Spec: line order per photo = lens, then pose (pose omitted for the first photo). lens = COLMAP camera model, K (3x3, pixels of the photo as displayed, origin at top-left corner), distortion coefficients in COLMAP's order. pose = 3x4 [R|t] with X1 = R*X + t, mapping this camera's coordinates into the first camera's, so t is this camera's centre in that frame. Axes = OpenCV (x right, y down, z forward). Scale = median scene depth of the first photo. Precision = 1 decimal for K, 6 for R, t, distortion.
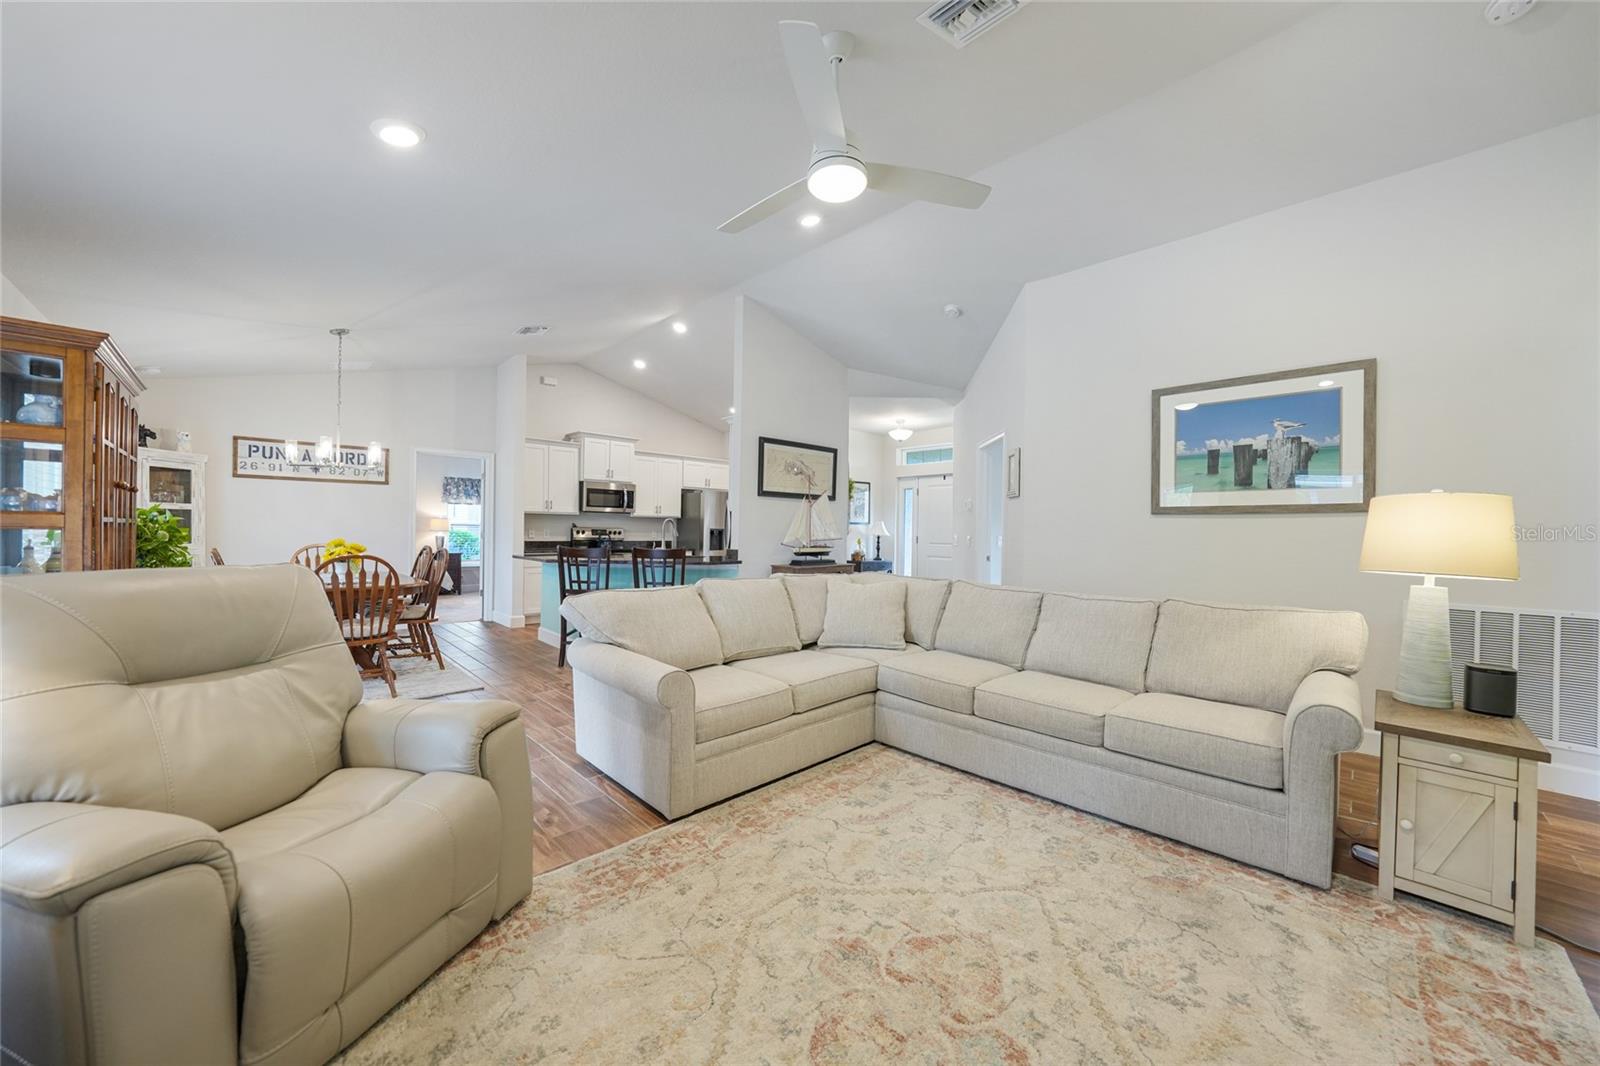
lens RADIAL K [[585.1, 0, 800.2], [0, 585.1, 527.5], [0, 0, 1]] dist [-0.014171, 0.000160]
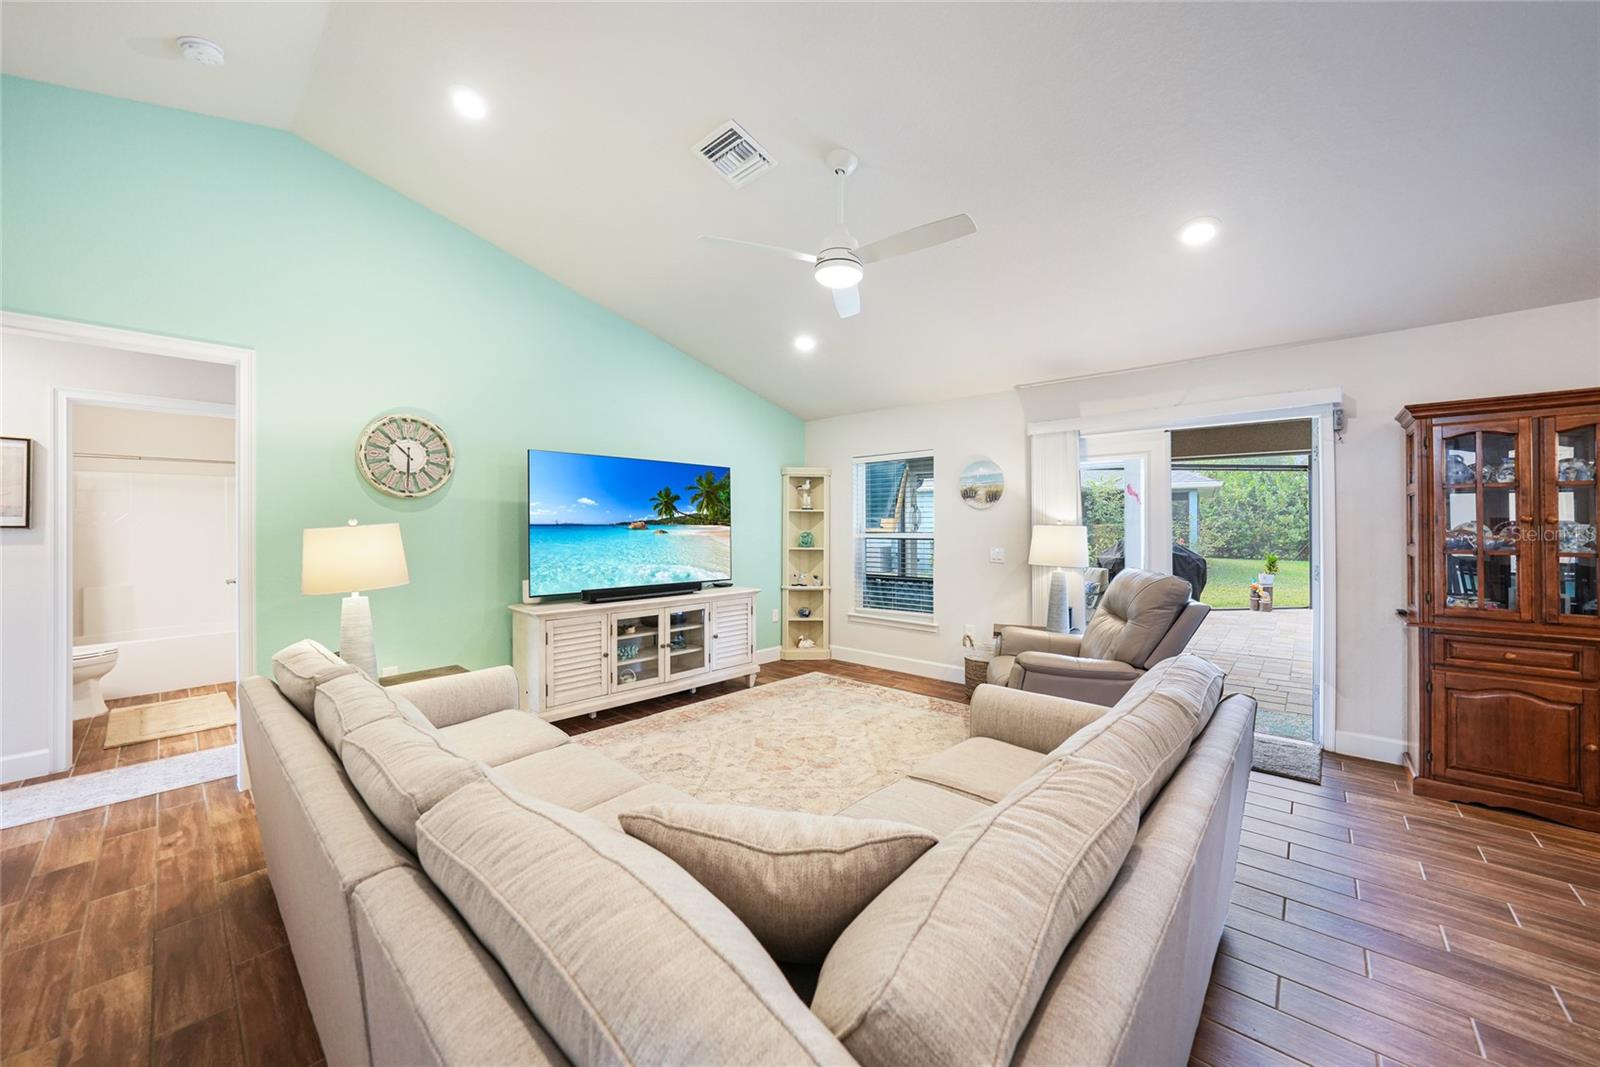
lens RADIAL K [[585.1, 0, 800.2], [0, 585.1, 528.0], [0, 0, 1]] dist [-0.014171, 0.000160]
pose [[-0.997906, -0.007943, -0.064193, 0.287852], [-0.008251, 0.999956, 0.004533, -0.078727], [0.064154, 0.005053, -0.997927, 2.913608]]
